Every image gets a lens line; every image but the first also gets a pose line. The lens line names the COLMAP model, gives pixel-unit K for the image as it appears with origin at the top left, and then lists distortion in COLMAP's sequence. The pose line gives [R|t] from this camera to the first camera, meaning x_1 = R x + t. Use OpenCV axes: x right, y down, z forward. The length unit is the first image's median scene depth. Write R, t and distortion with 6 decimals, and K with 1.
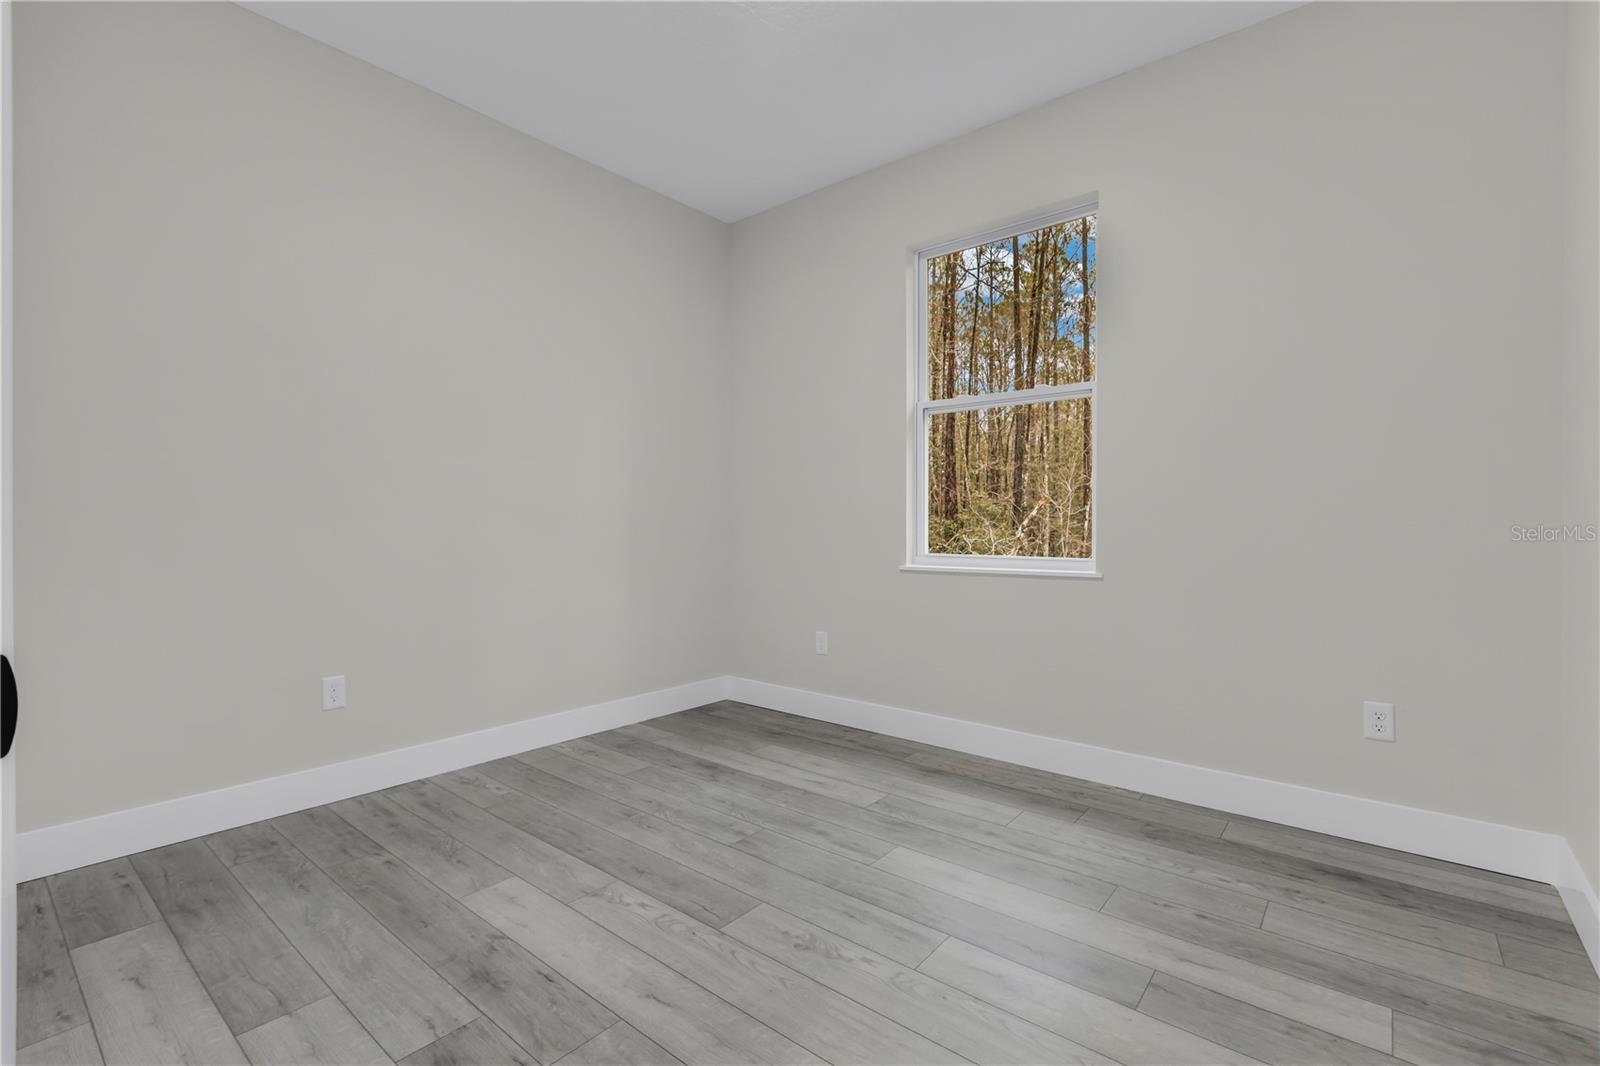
lens RADIAL K [[710.3, 0, 788.3], [0, 710.3, 545.0], [0, 0, 1]] dist [0.001410, -0.001040]
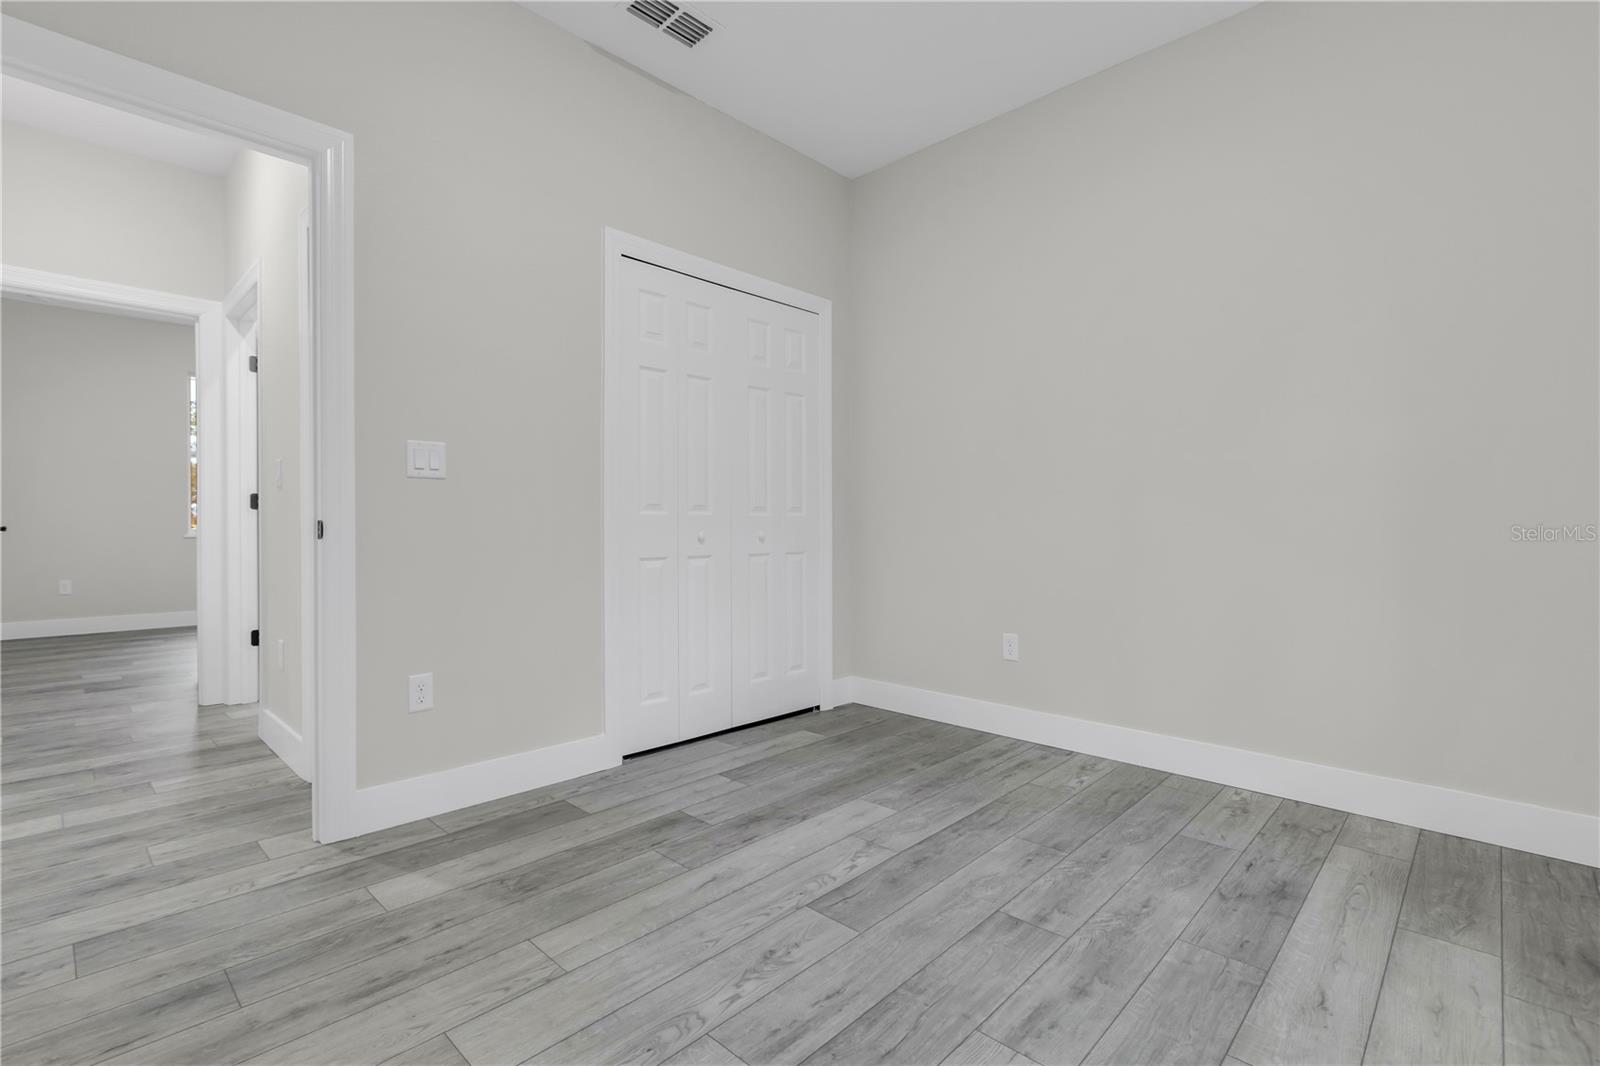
lens RADIAL K [[710.3, 0, 789.0], [0, 710.3, 533.6], [0, 0, 1]] dist [0.001410, -0.001040]
pose [[-0.051777, 0.014810, -0.998549, 0.680166], [-0.030714, 0.999393, 0.016415, 0.005183], [0.998186, 0.031519, -0.051291, 0.776793]]
